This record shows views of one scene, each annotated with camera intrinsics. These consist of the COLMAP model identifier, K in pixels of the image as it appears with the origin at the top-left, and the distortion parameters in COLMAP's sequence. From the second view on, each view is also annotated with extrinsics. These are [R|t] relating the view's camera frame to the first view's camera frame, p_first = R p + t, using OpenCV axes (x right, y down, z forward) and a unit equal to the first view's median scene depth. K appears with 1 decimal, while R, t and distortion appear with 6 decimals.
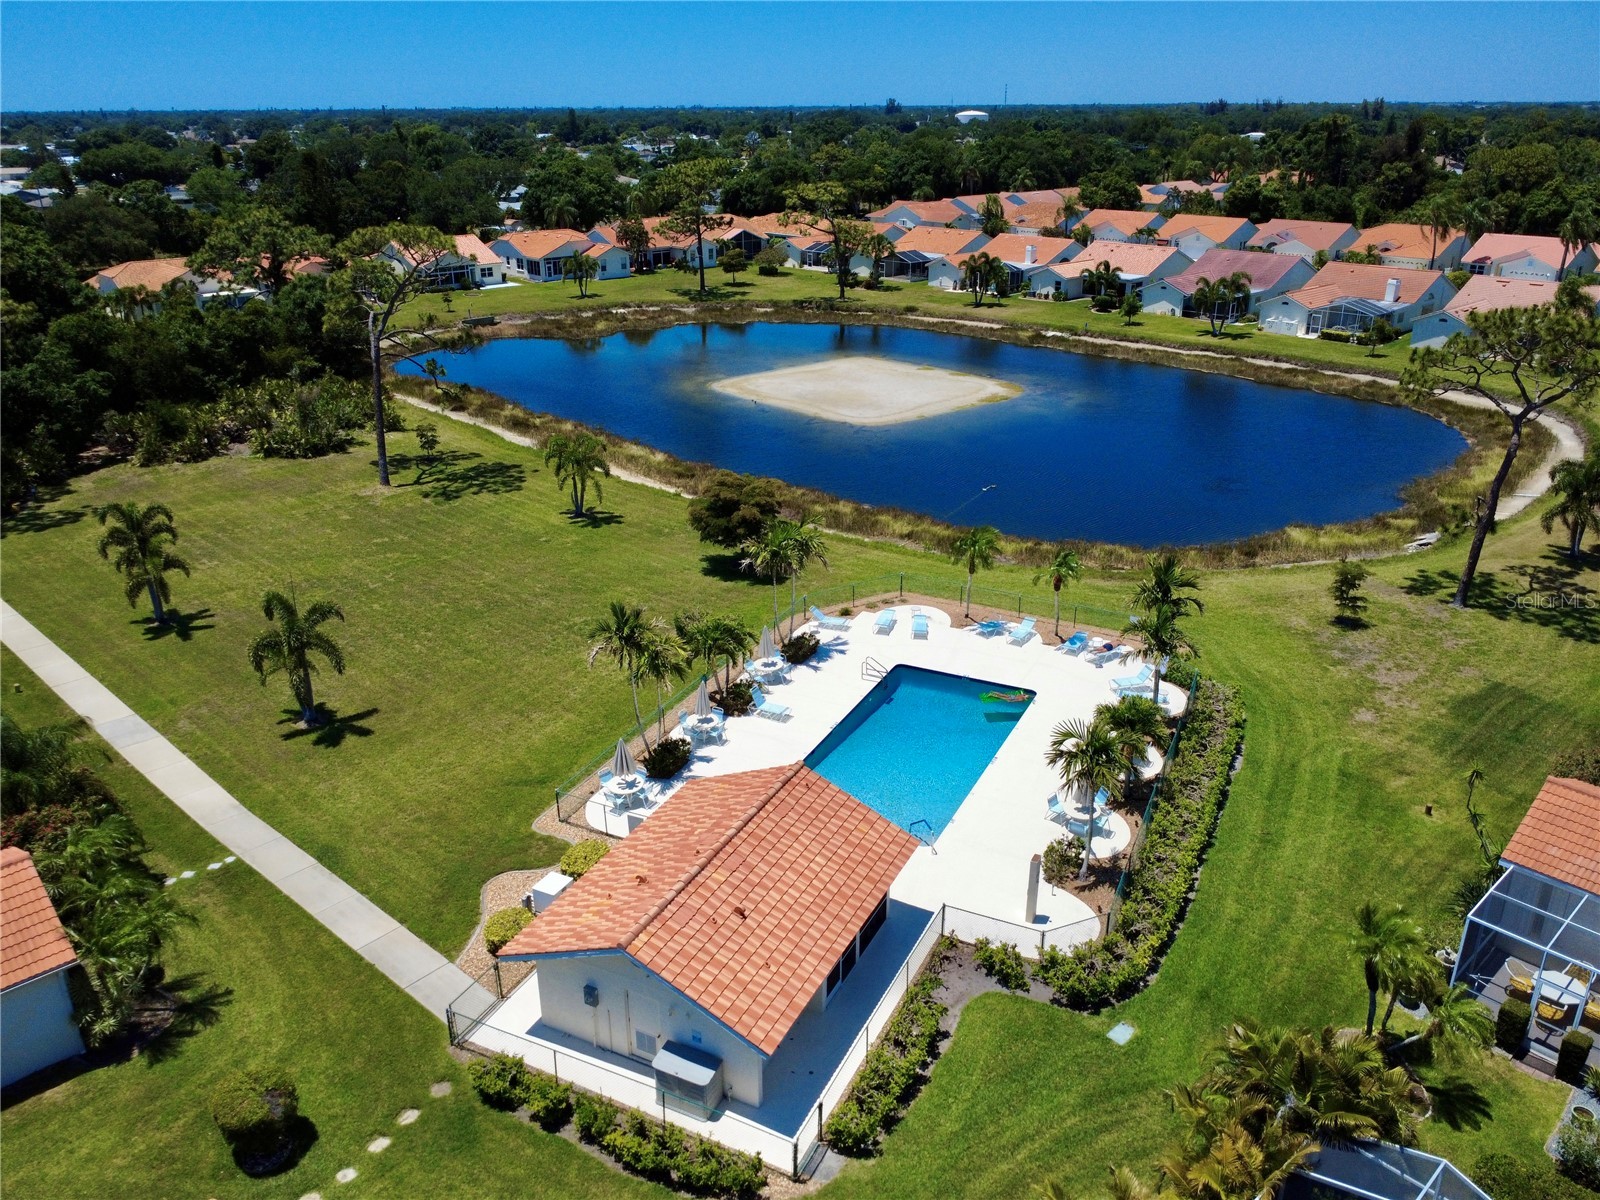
lens RADIAL K [[1201.8, 0, 800.0], [0, 1201.8, 600.0], [0, 0, 1]] dist [0.004977, 0.000786]
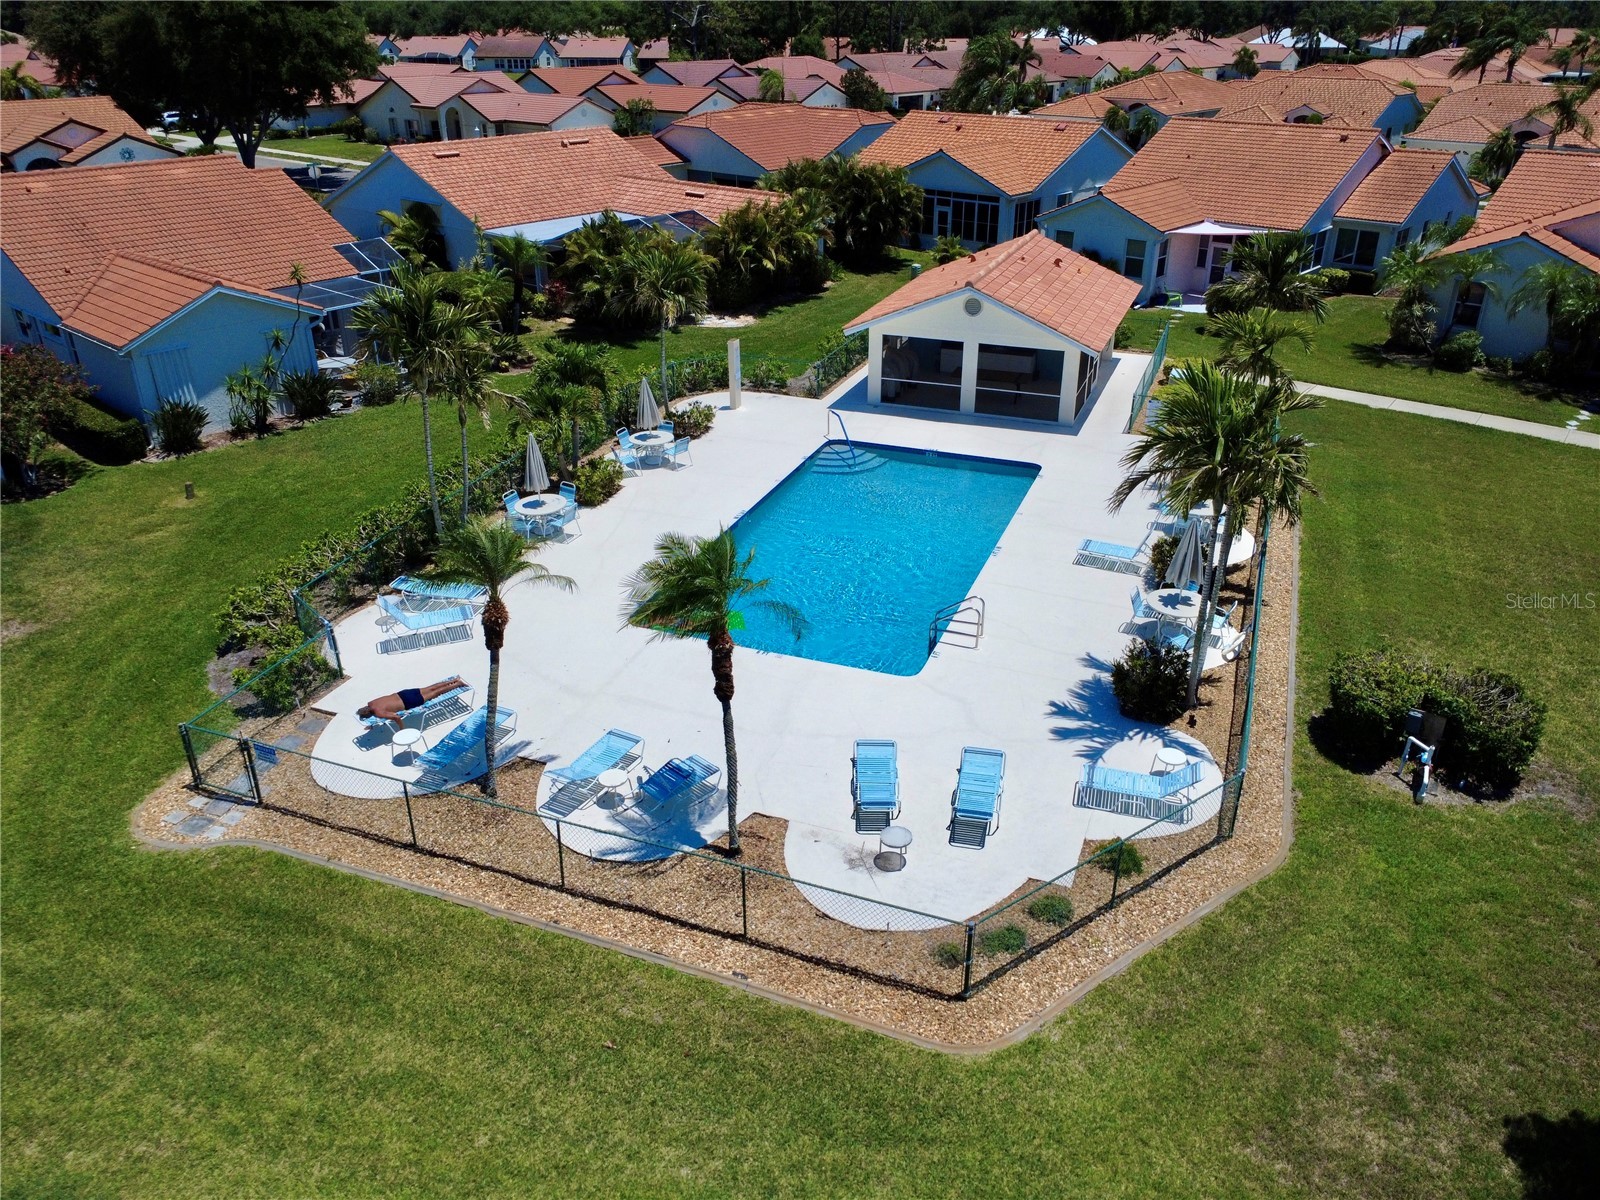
lens RADIAL K [[1201.8, 0, 800.0], [0, 1201.8, 600.0], [0, 0, 1]] dist [0.004977, 0.000786]
pose [[-0.995114, 0.068943, -0.070671, 0.150602], [-0.006820, 0.666088, 0.745842, -0.289734], [0.098493, 0.742680, -0.662363, 1.259475]]
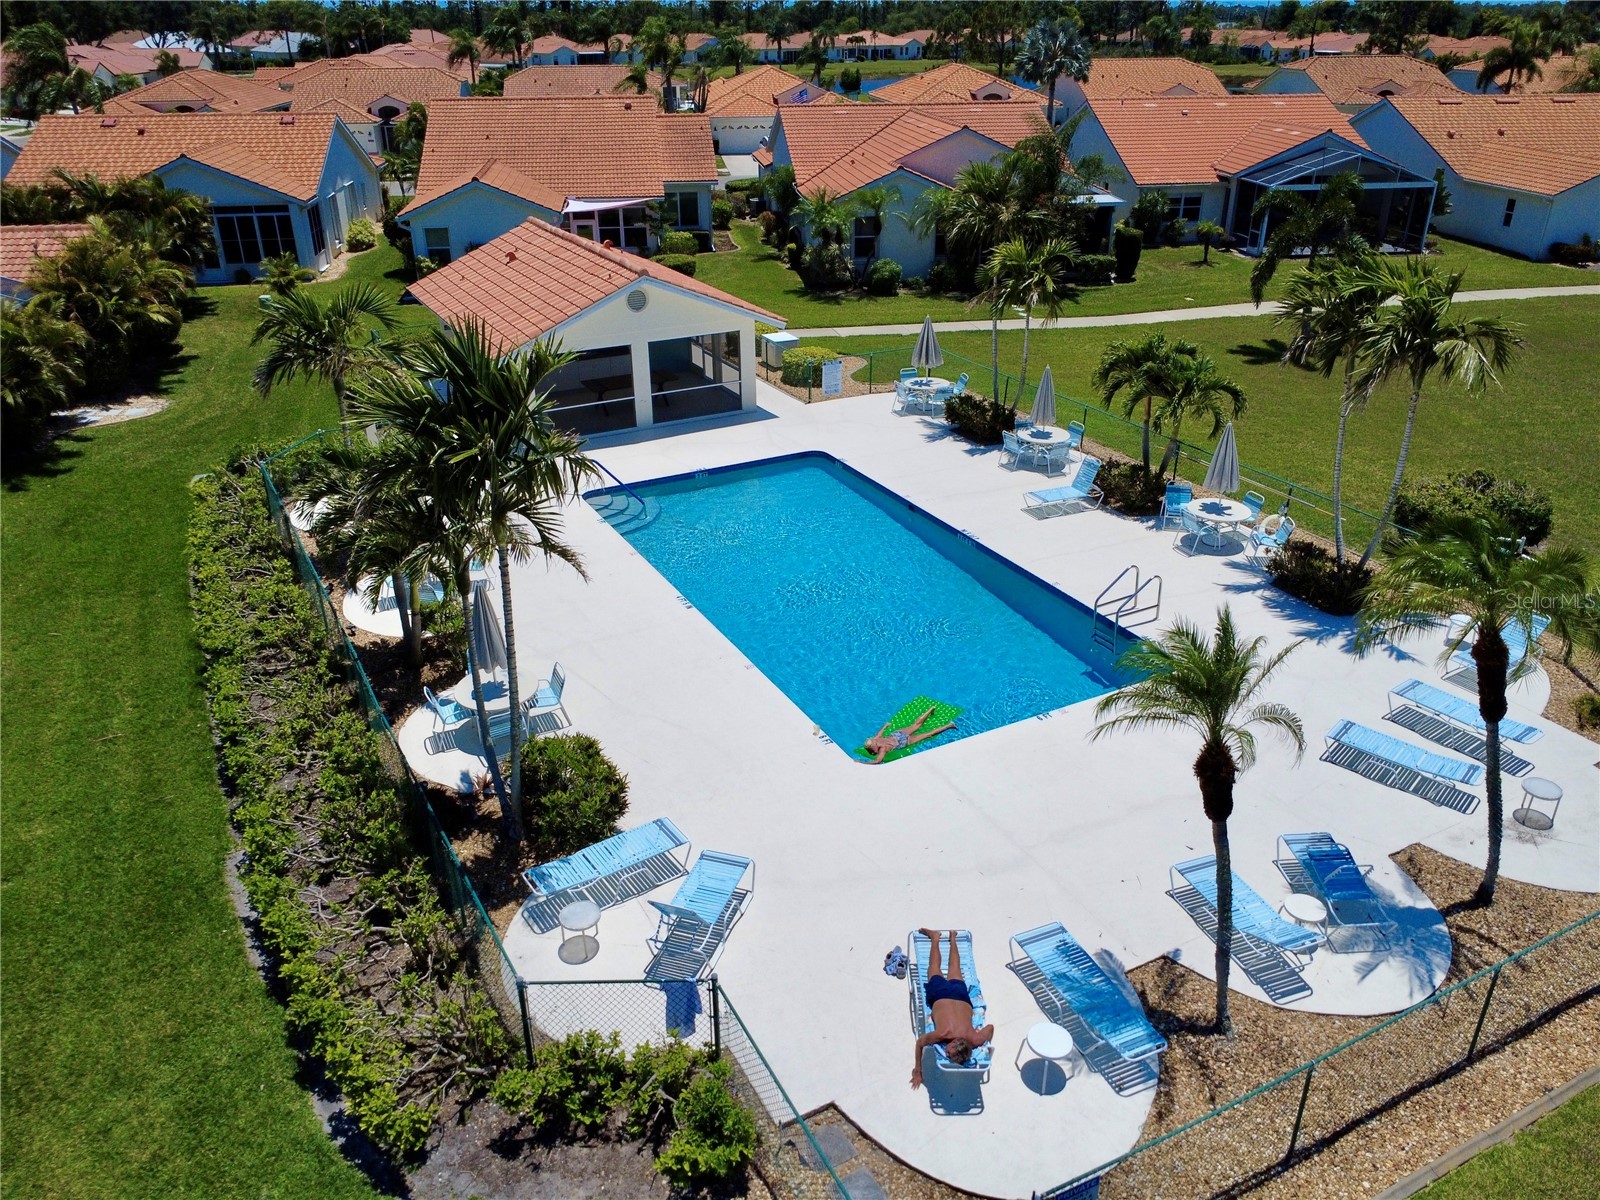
lens RADIAL K [[1201.8, 0, 800.0], [0, 1201.8, 600.0], [0, 0, 1]] dist [0.004977, 0.000786]
pose [[-0.576632, 0.387291, -0.719375, 0.417108], [-0.283065, 0.731263, 0.620588, -0.164059], [0.766400, 0.561481, -0.312041, 1.009446]]
